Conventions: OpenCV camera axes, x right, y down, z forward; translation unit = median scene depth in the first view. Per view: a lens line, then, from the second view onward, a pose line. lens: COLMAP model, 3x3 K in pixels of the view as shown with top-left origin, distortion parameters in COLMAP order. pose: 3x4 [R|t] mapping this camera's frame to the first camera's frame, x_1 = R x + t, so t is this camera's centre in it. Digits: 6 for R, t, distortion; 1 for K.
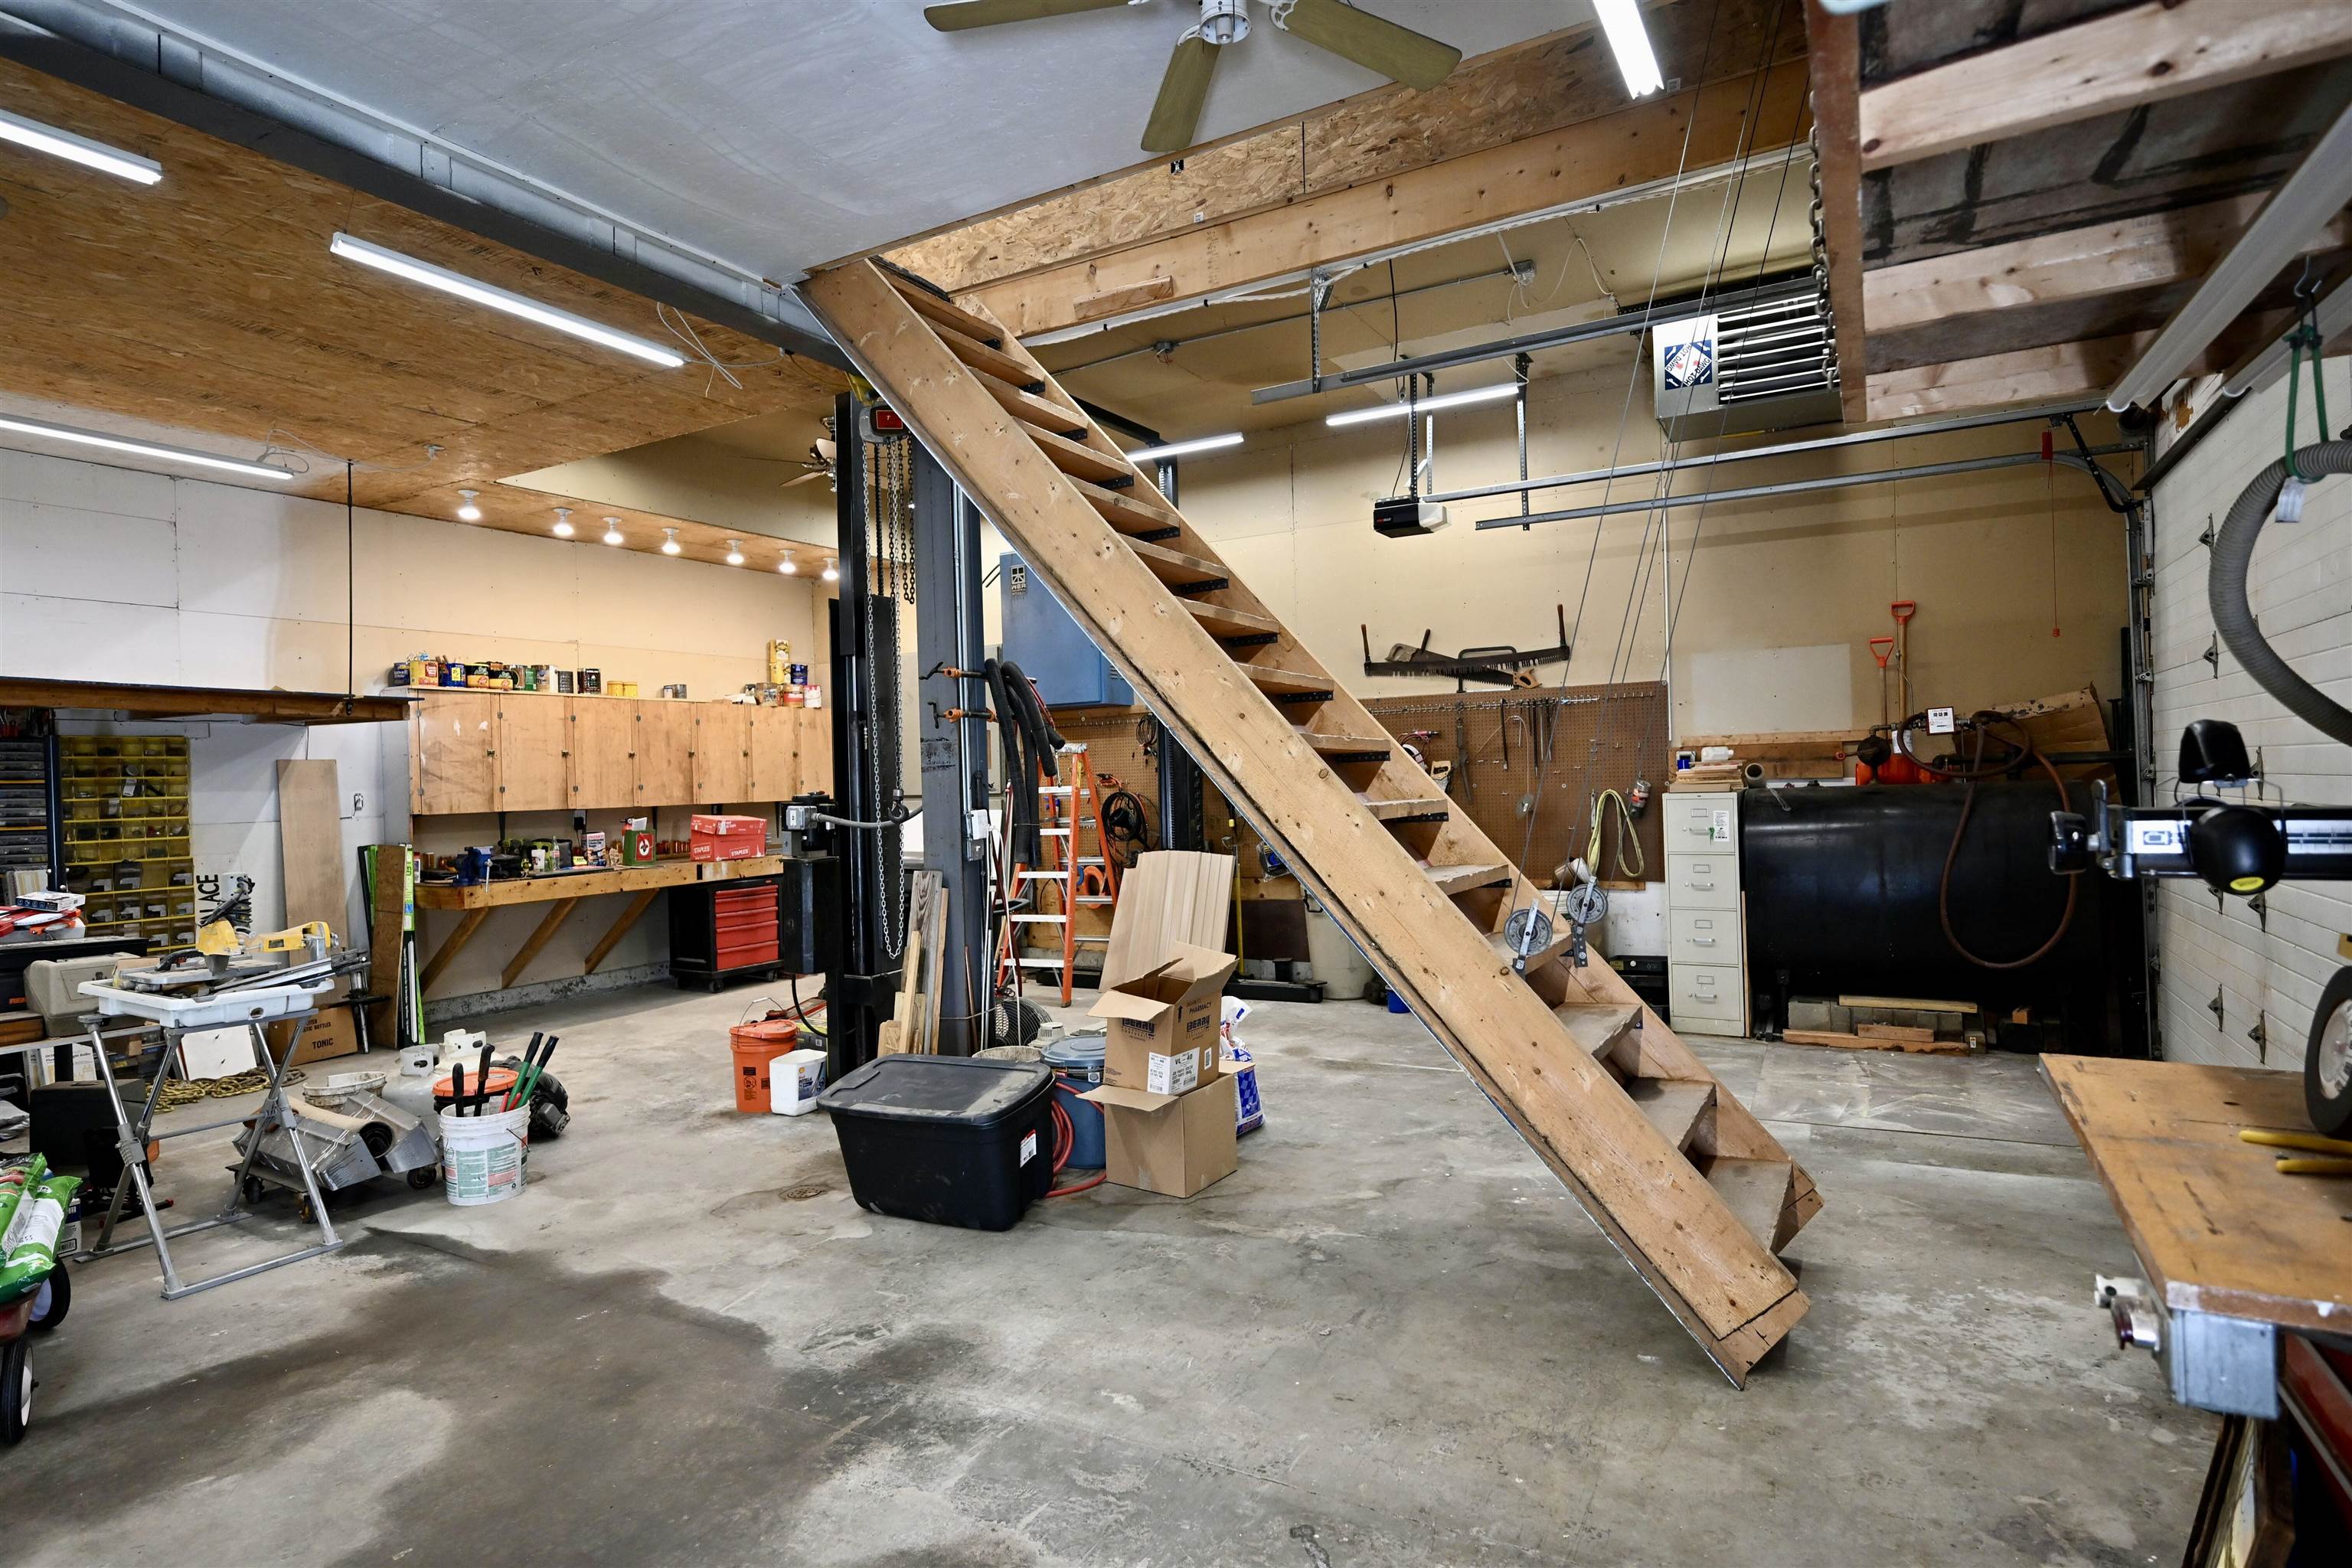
lens RADIAL K [[1233.8, 0, 1174.8], [0, 1233.8, 778.5], [0, 0, 1]] dist [-0.001709, 0.000039]
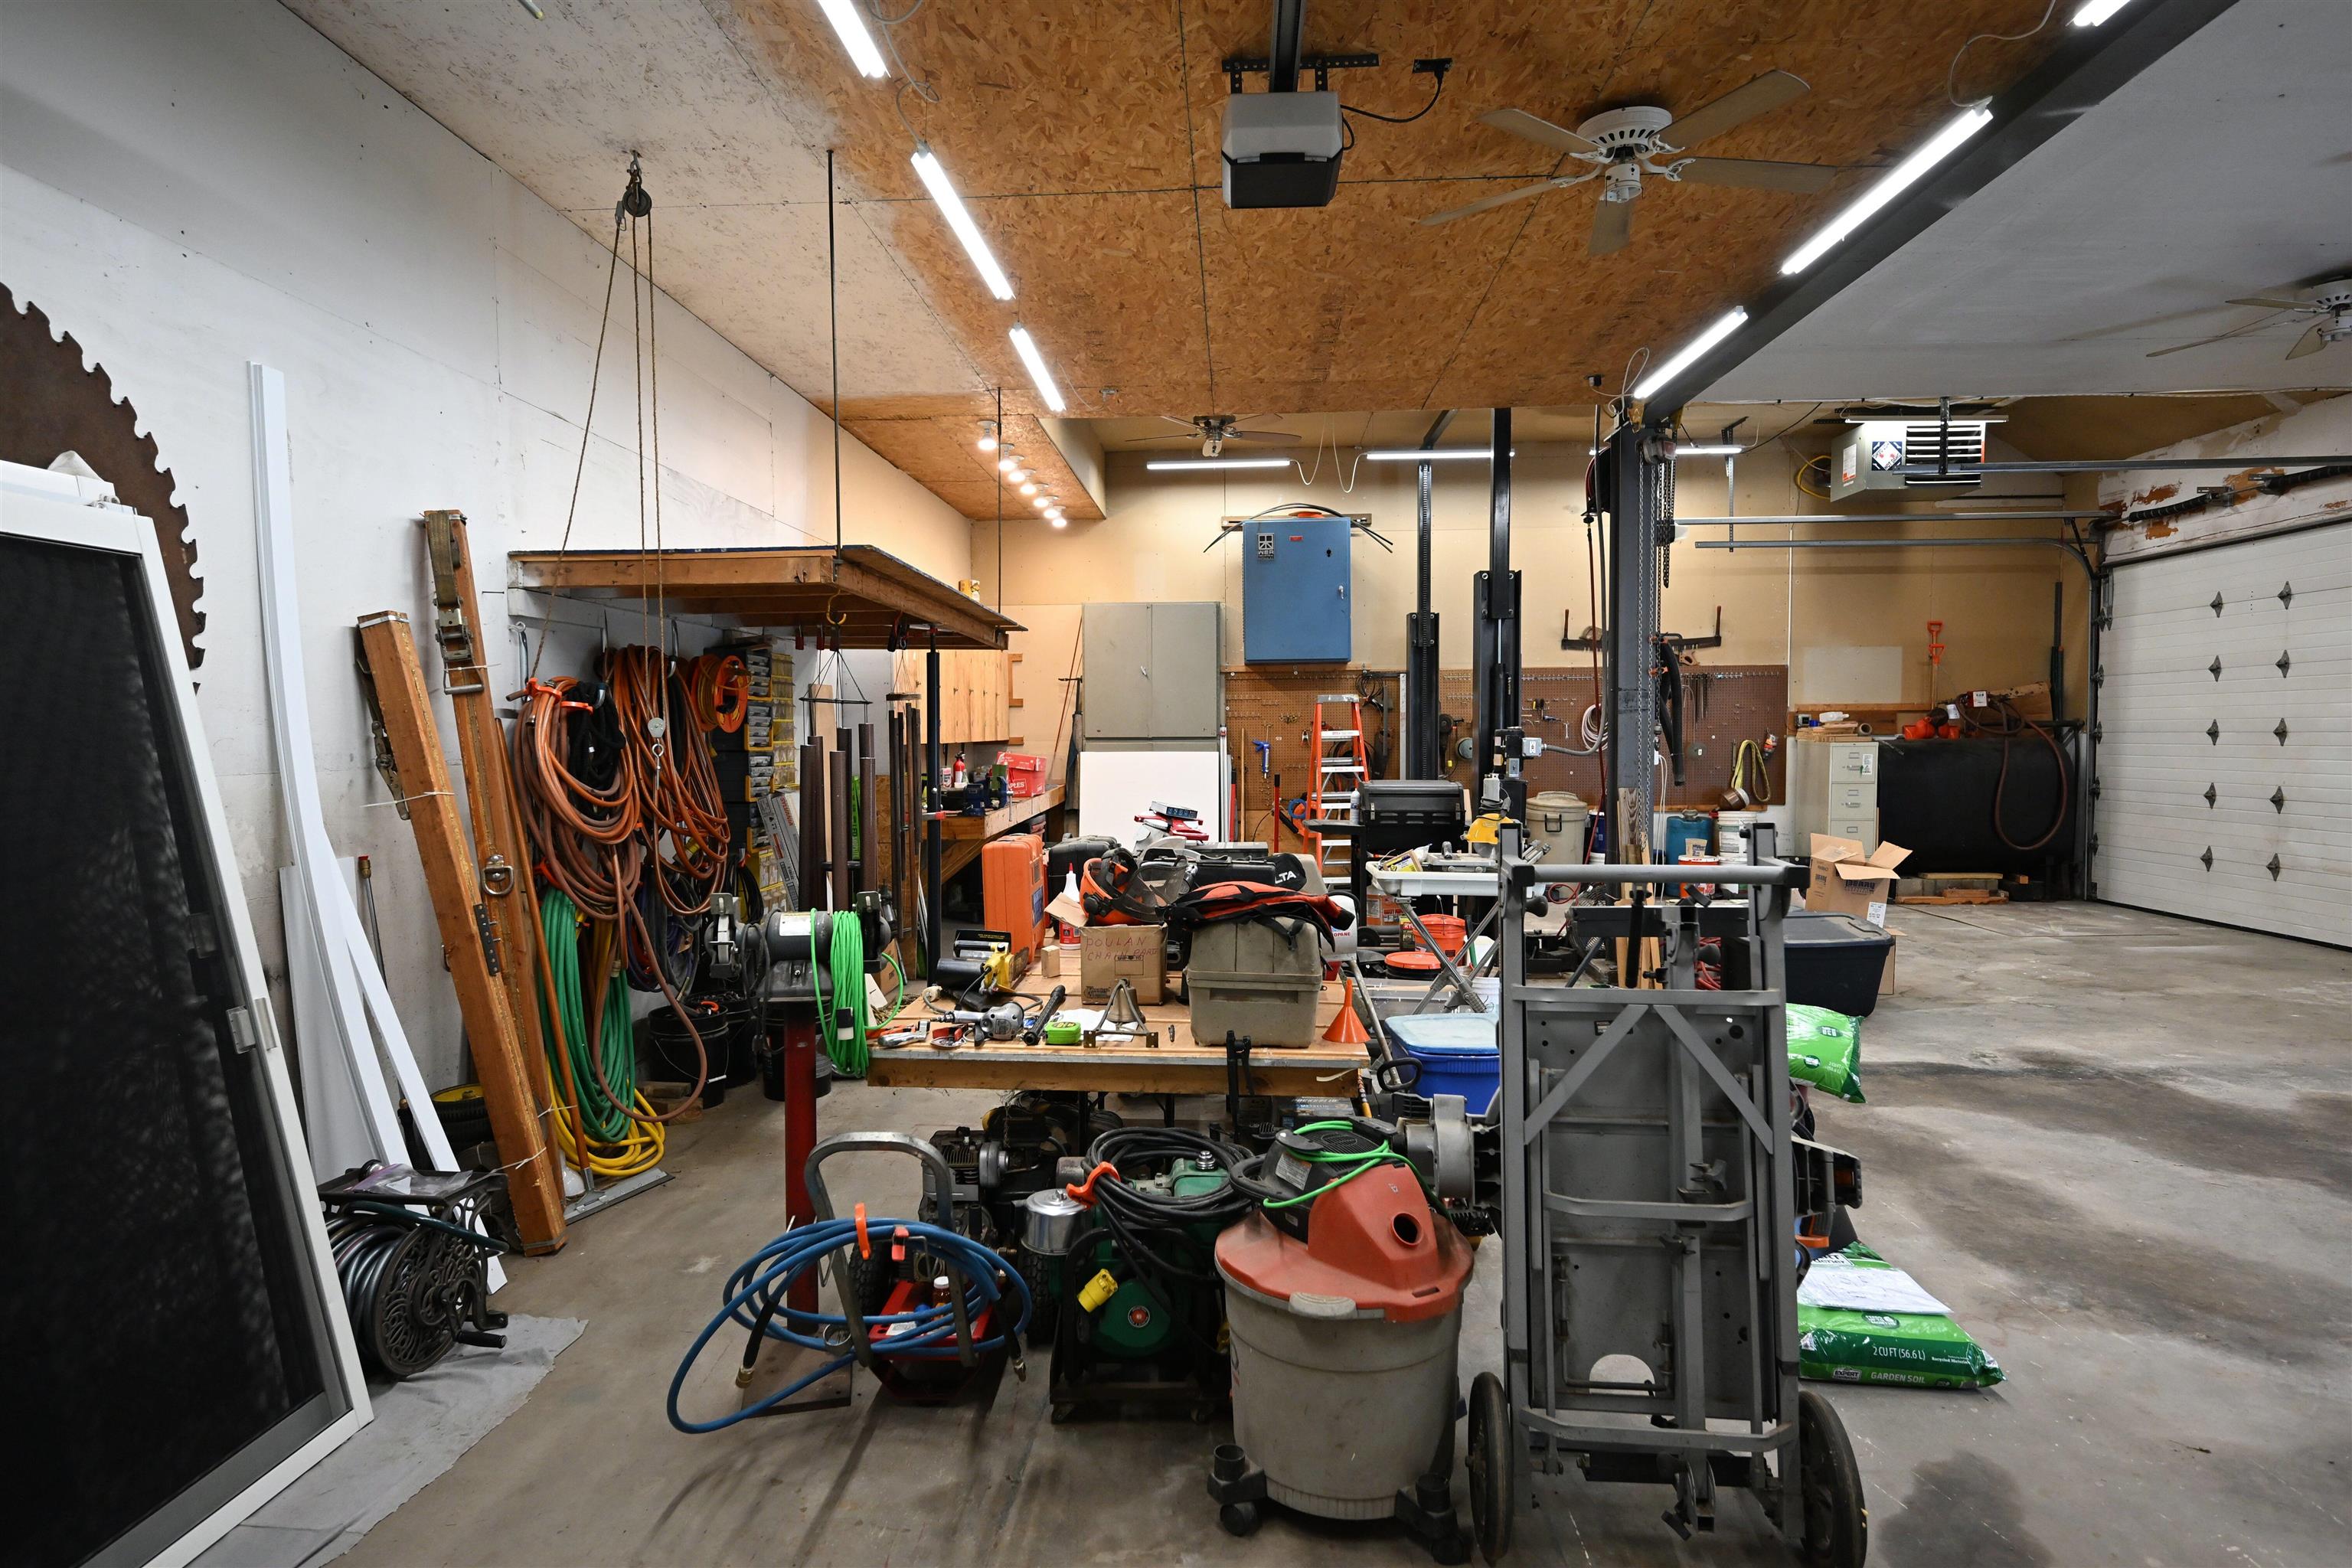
lens RADIAL K [[1259.6, 0, 1173.4], [0, 1259.6, 785.2], [0, 0, 1]] dist [0.004522, -0.000144]
pose [[0.893451, 0.002196, 0.449155, -1.052103], [-0.017489, 0.999400, 0.029904, 0.034341], [-0.448820, -0.034573, 0.892953, 0.005556]]
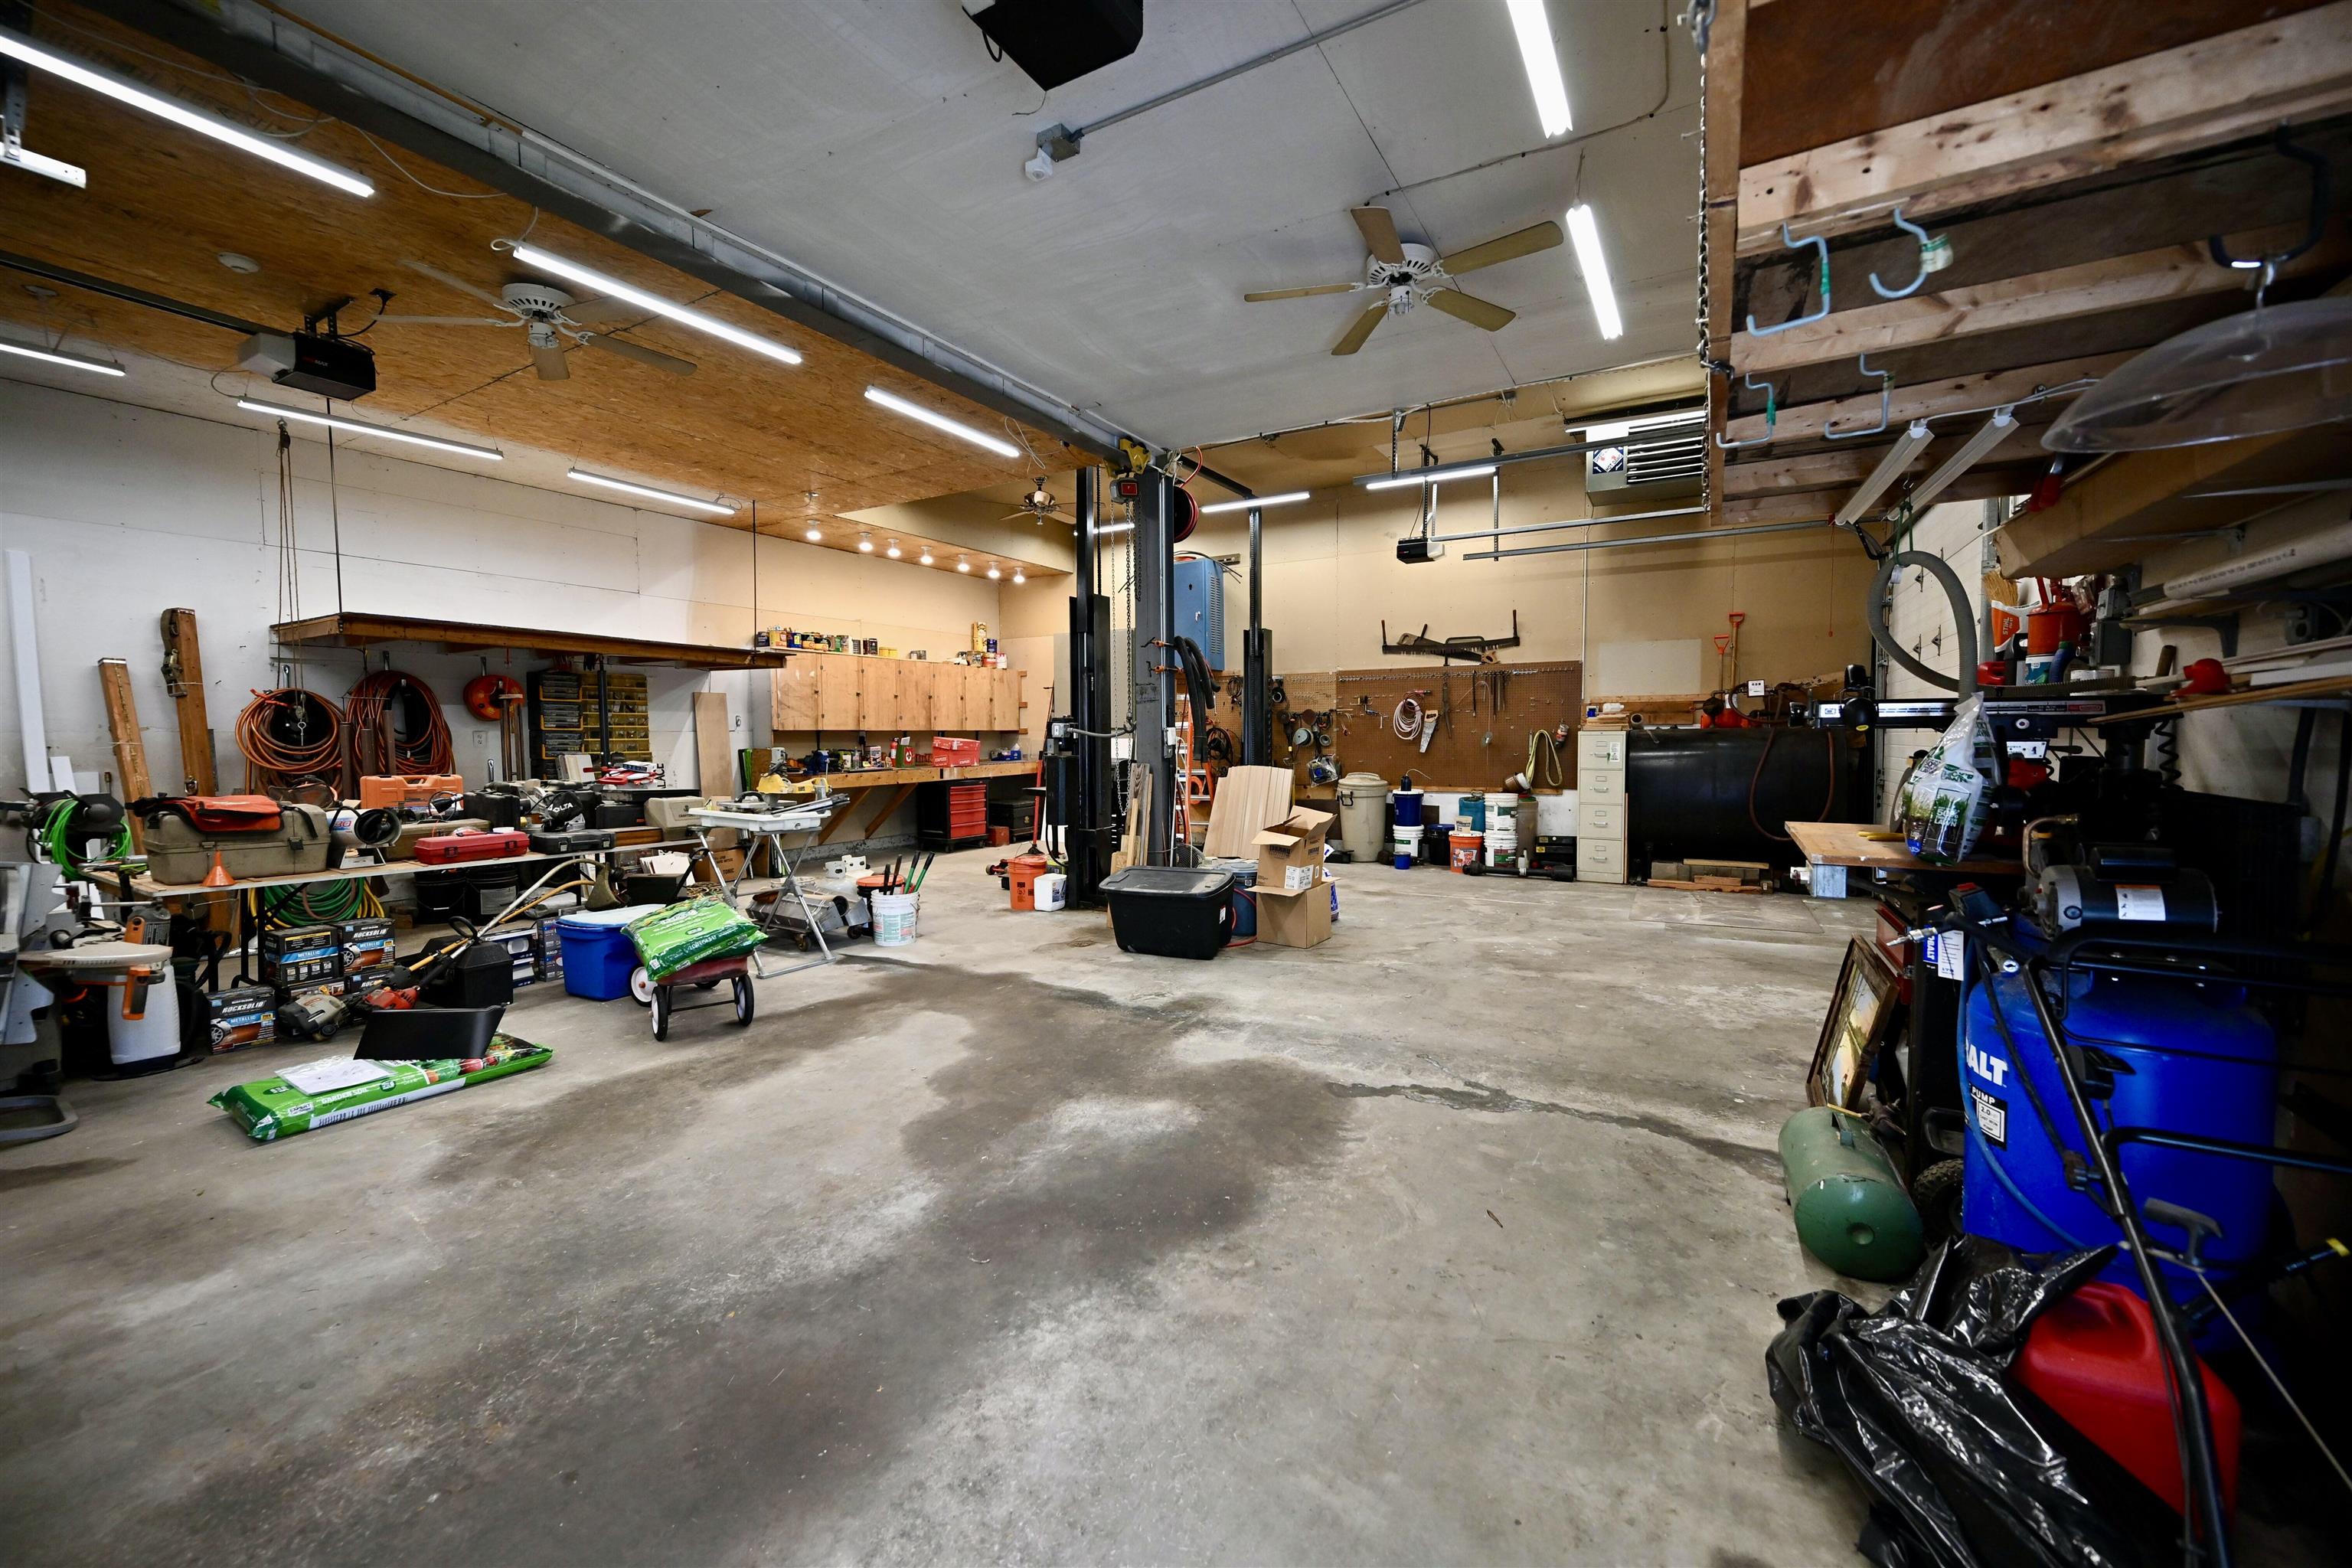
lens RADIAL K [[927.2, 0, 1180.0], [0, 927.2, 784.5], [0, 0, 1]] dist [0.000910, 0.000013]
pose [[0.999764, 0.021648, -0.001776, -0.121163], [-0.021522, 0.998331, 0.053582, 0.029505], [0.002933, -0.053532, 0.998562, -0.209934]]
